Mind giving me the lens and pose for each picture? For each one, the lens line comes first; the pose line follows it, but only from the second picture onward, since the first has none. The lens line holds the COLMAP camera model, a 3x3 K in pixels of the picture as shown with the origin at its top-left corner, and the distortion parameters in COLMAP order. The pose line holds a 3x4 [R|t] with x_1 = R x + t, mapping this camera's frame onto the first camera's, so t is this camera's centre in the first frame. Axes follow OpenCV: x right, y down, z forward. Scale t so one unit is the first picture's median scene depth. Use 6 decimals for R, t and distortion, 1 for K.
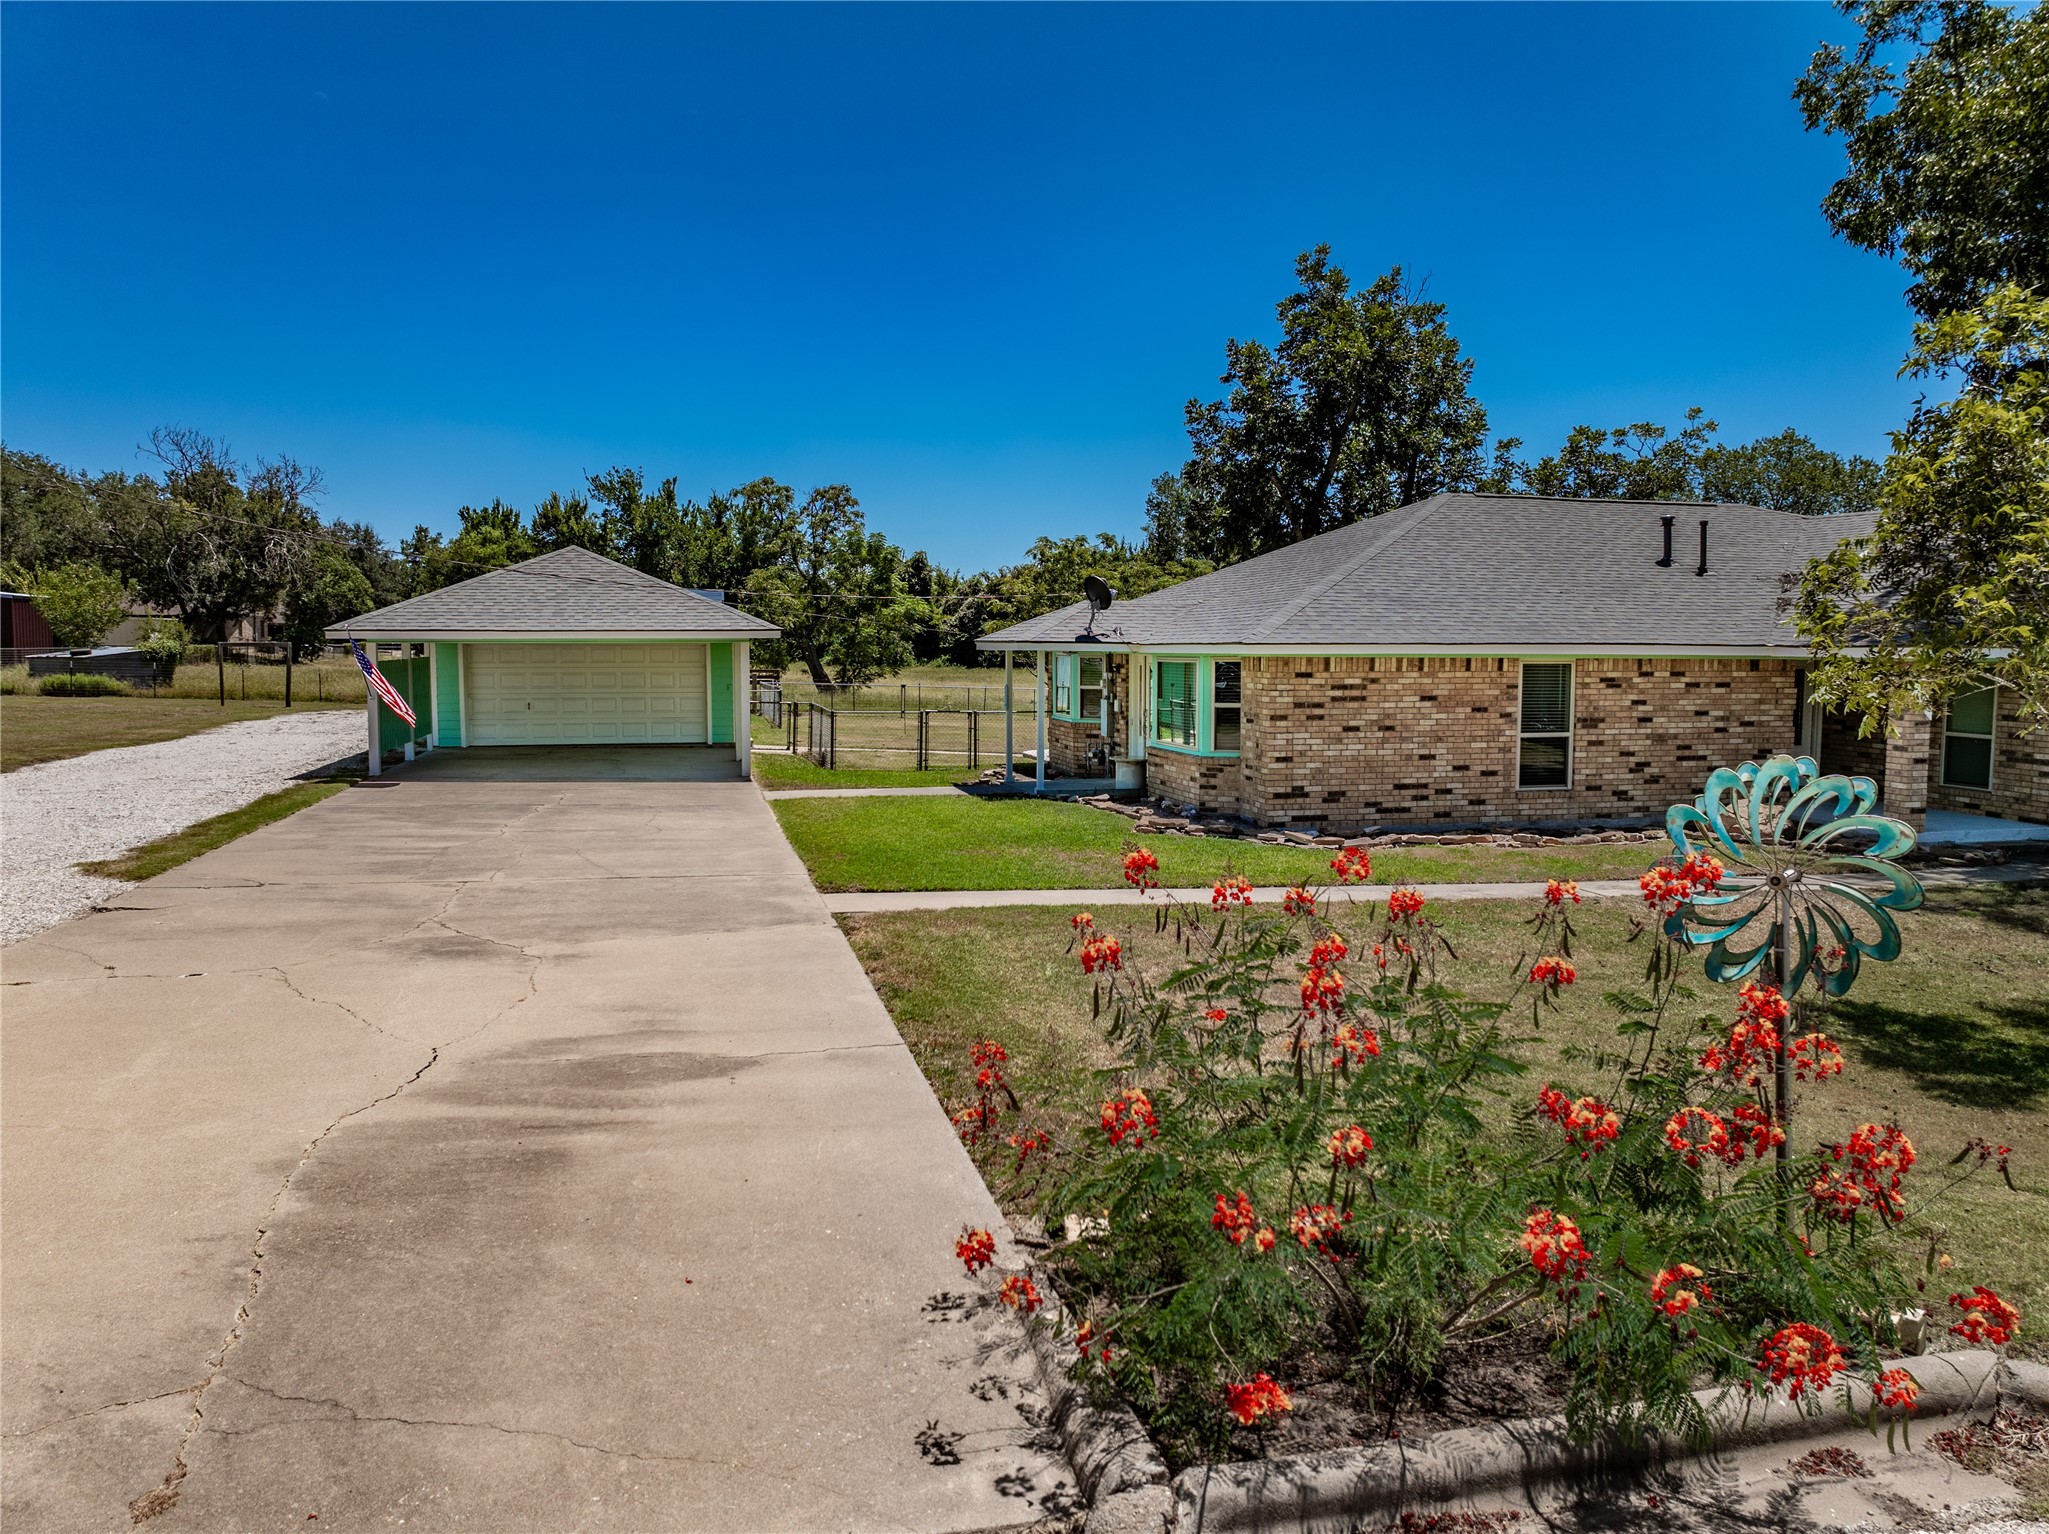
lens RADIAL K [[1438.9, 0, 1024.5], [0, 1438.9, 767.0], [0, 0, 1]] dist [-0.038894, 0.010173]
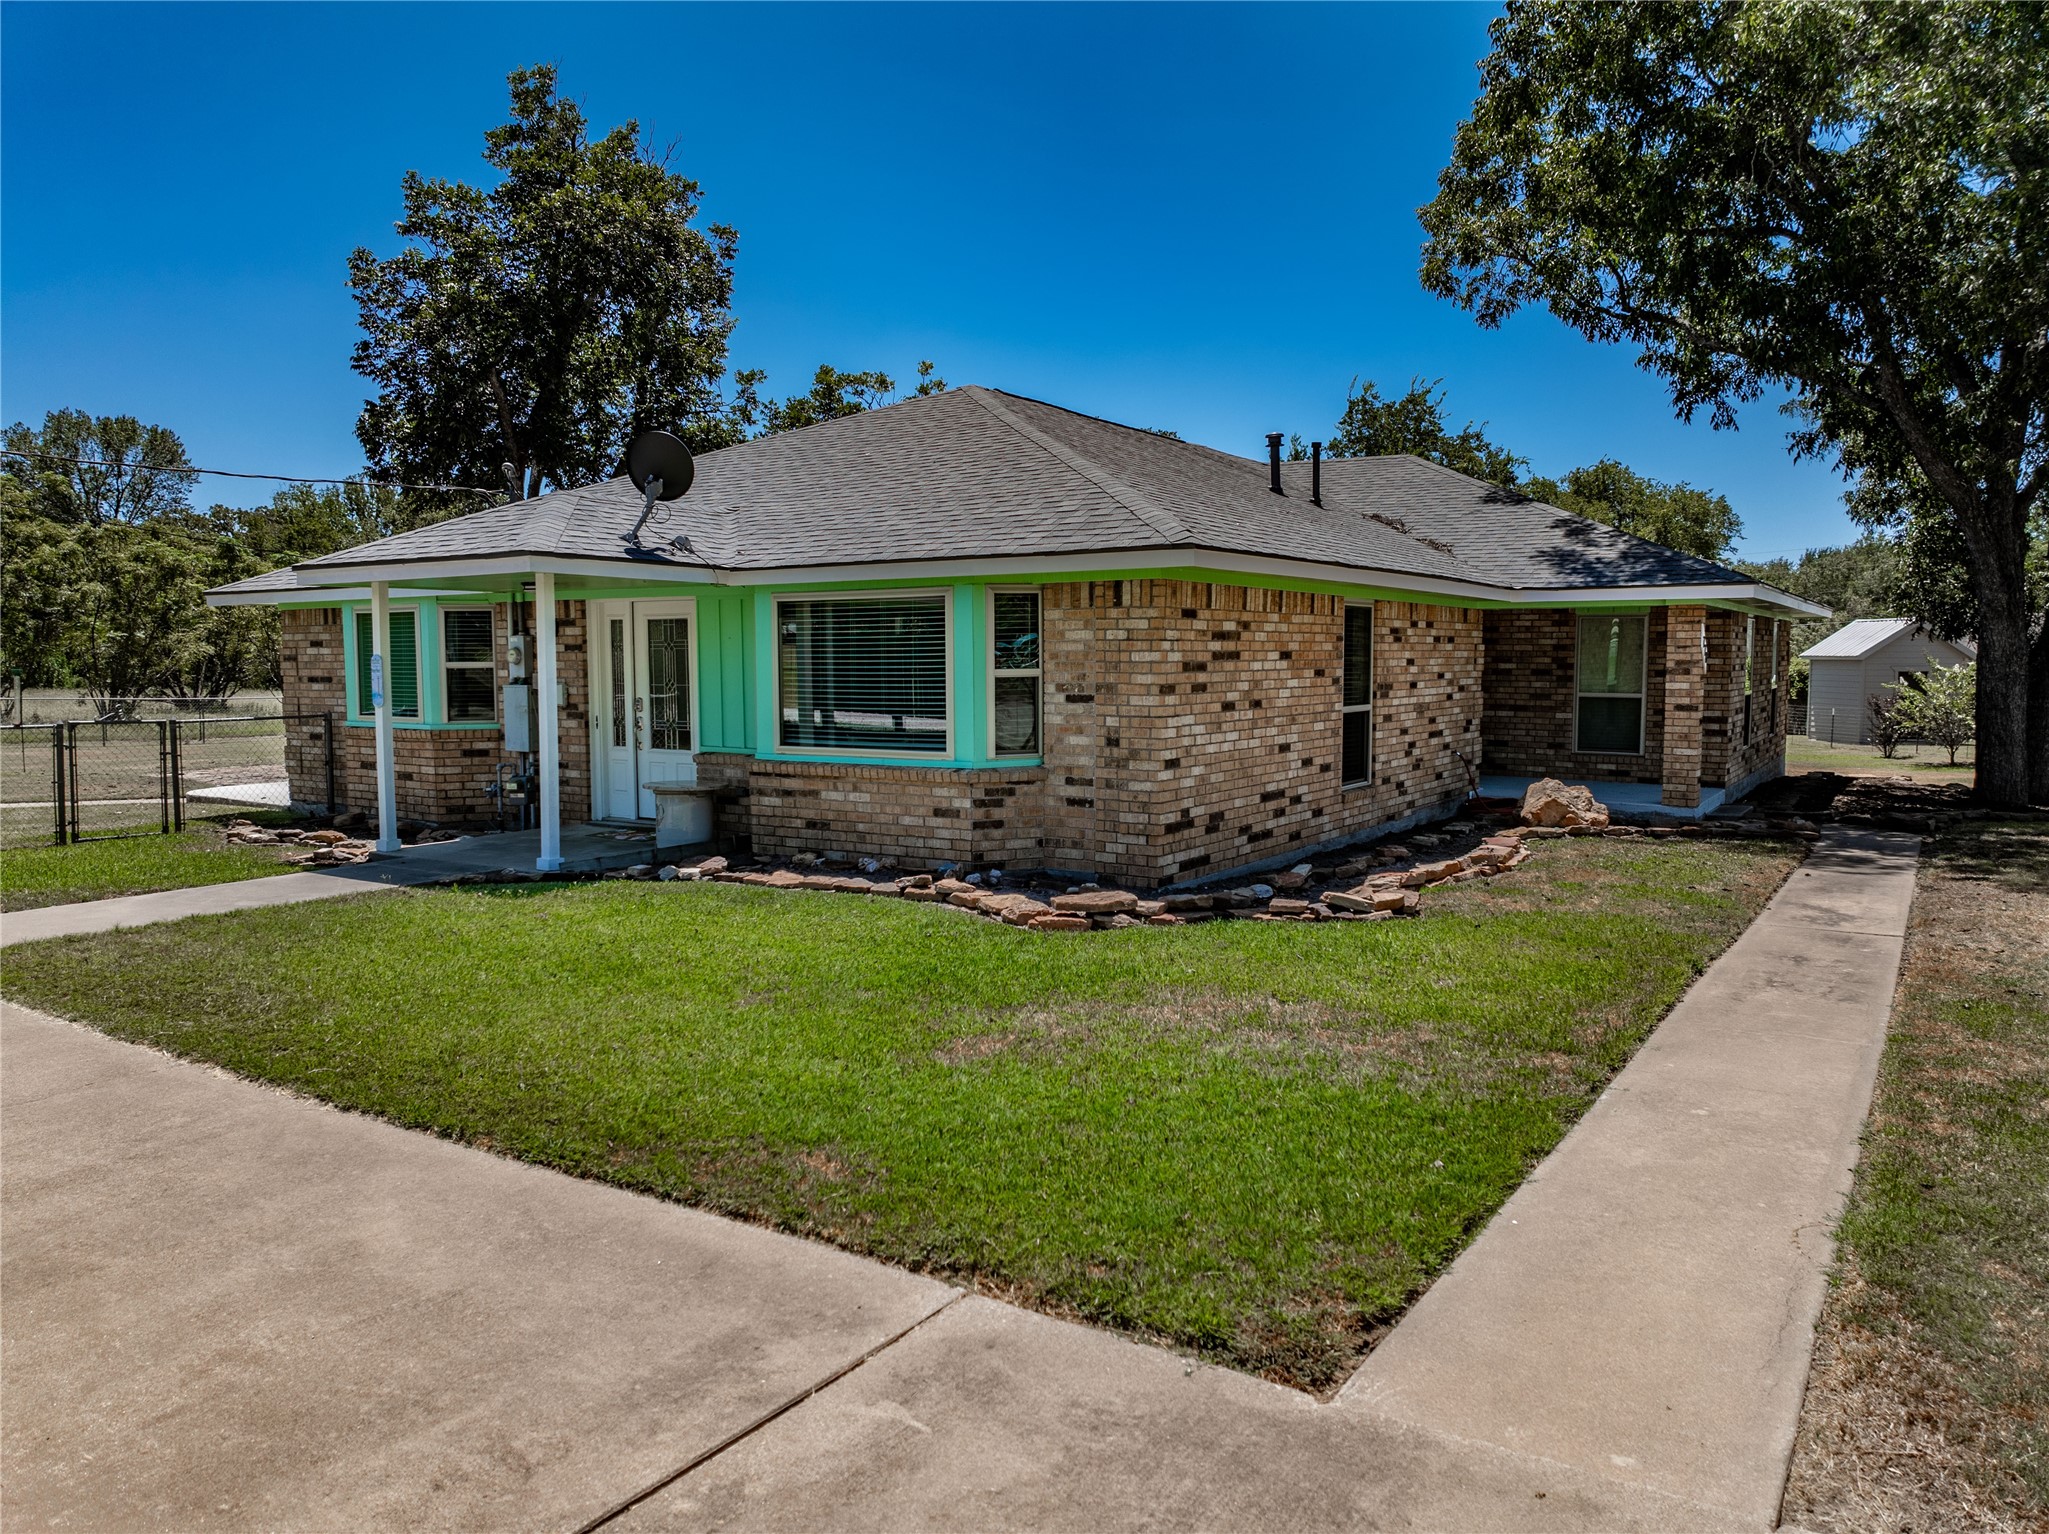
lens RADIAL K [[1438.9, 0, 1024.5], [0, 1438.9, 767.0], [0, 0, 1]] dist [-0.038894, 0.010173]
pose [[0.729217, -0.058402, 0.681786, -0.228384], [0.063502, 0.997827, 0.017555, -0.016320], [-0.681329, 0.030493, 0.731341, 0.589883]]
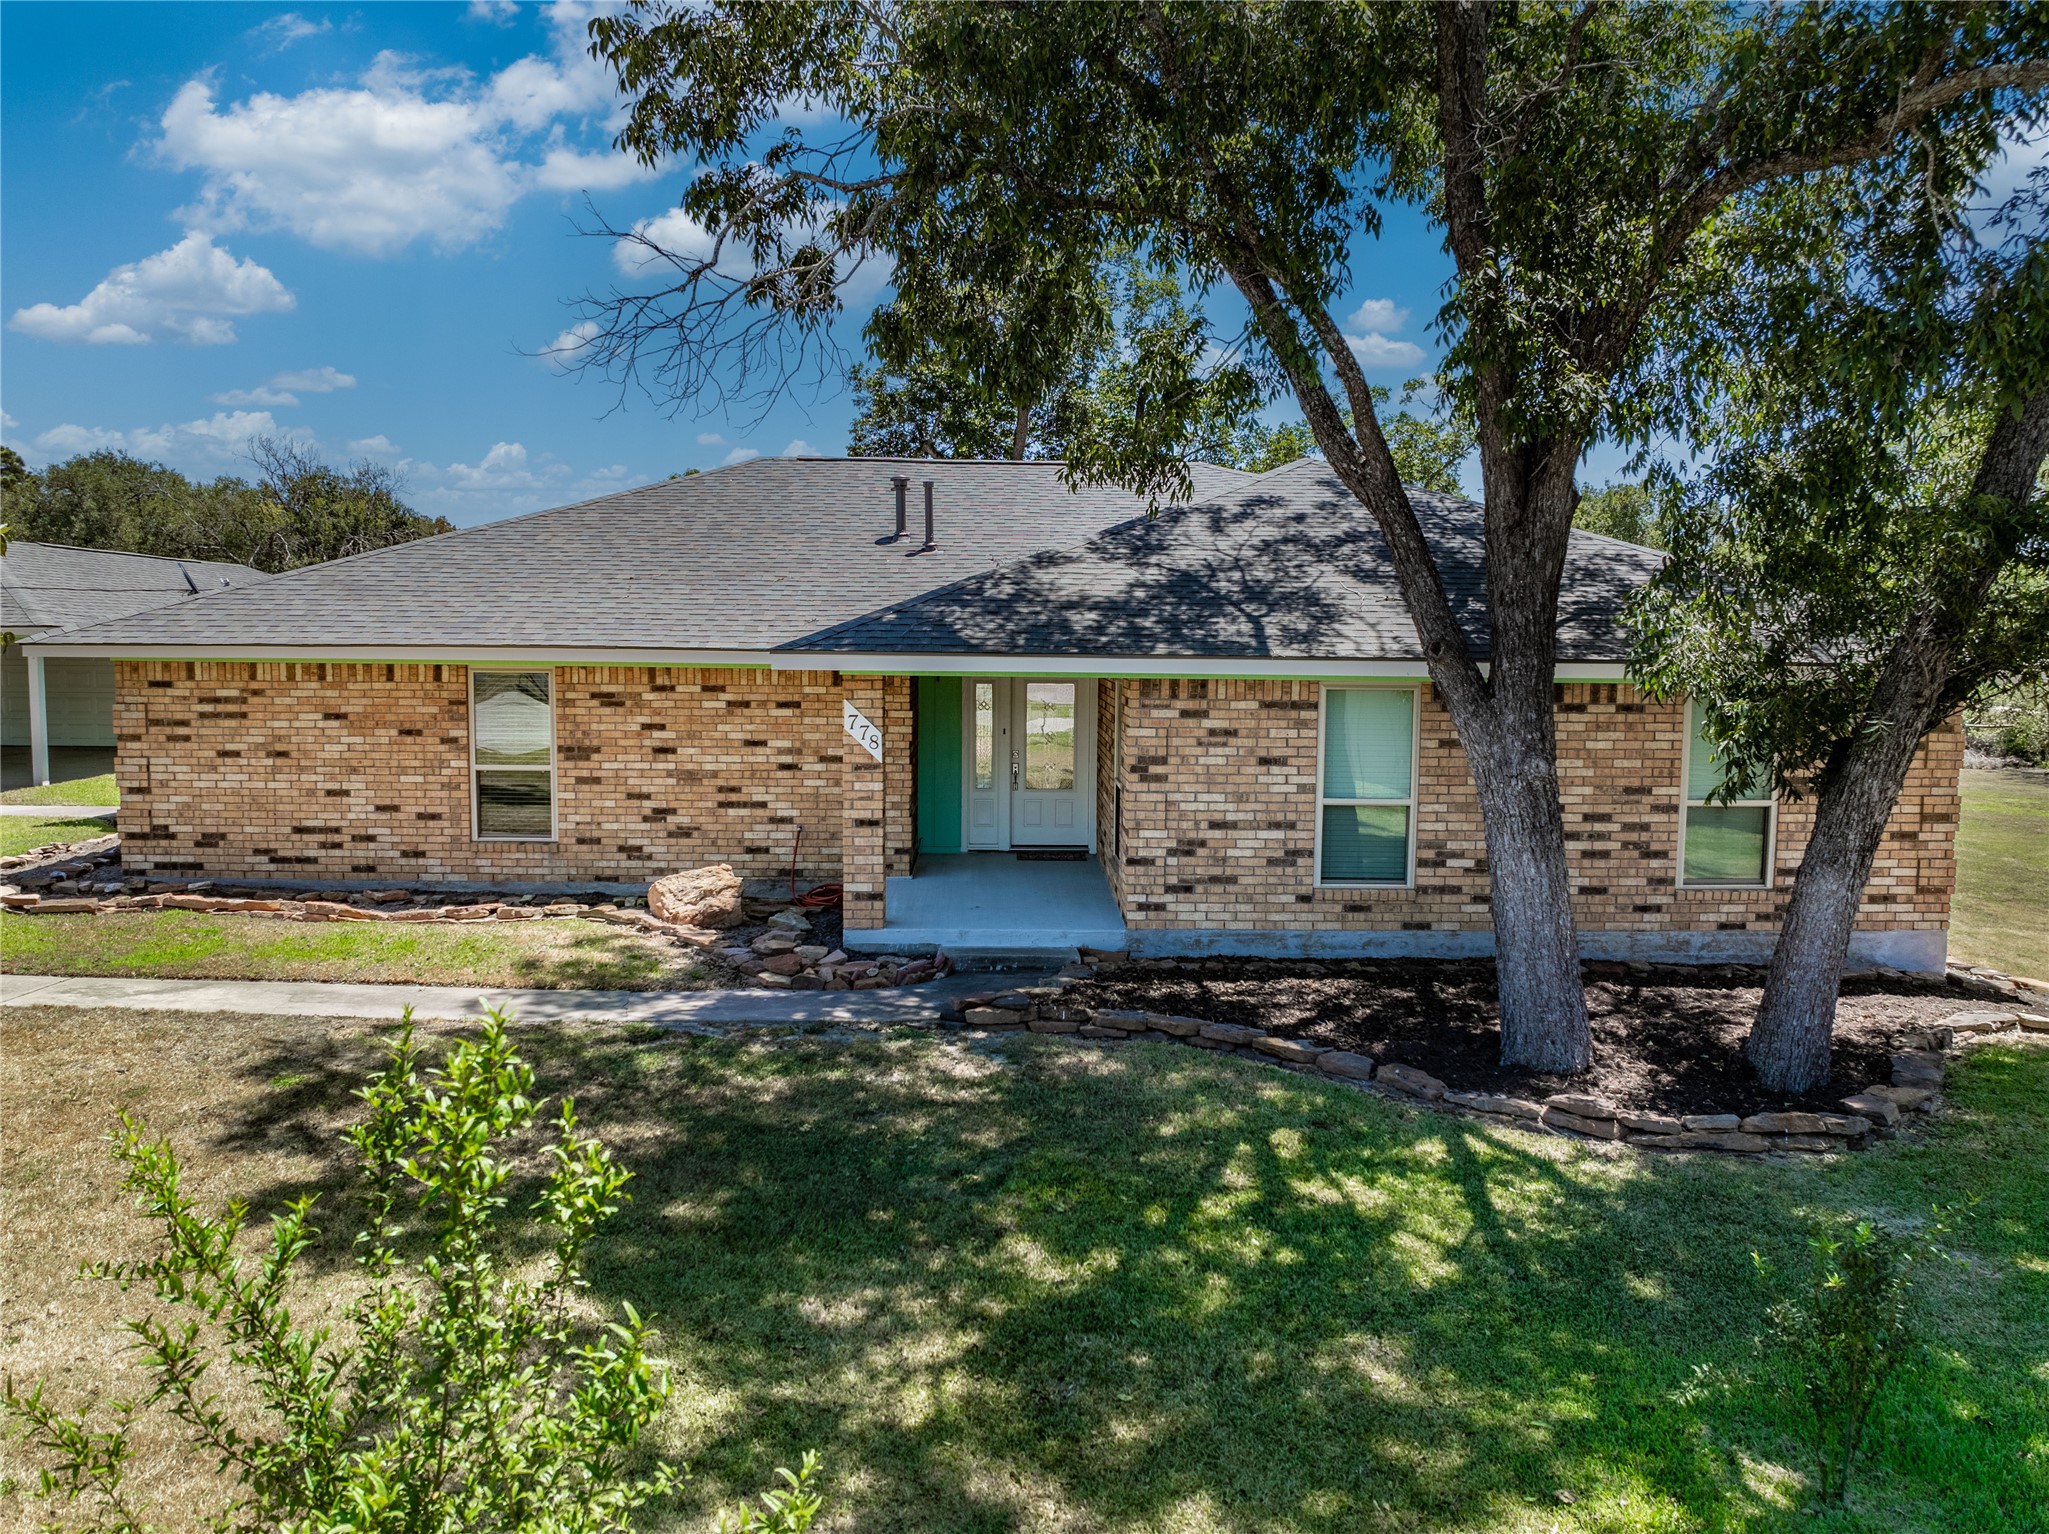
lens RADIAL K [[1438.9, 0, 1024.5], [0, 1438.9, 767.0], [0, 0, 1]] dist [-0.038894, 0.010173]
pose [[0.976548, 0.026940, -0.213609, 0.771494], [-0.027529, 0.999621, 0.000219, -0.029809], [0.213534, 0.005667, 0.976919, 0.319319]]
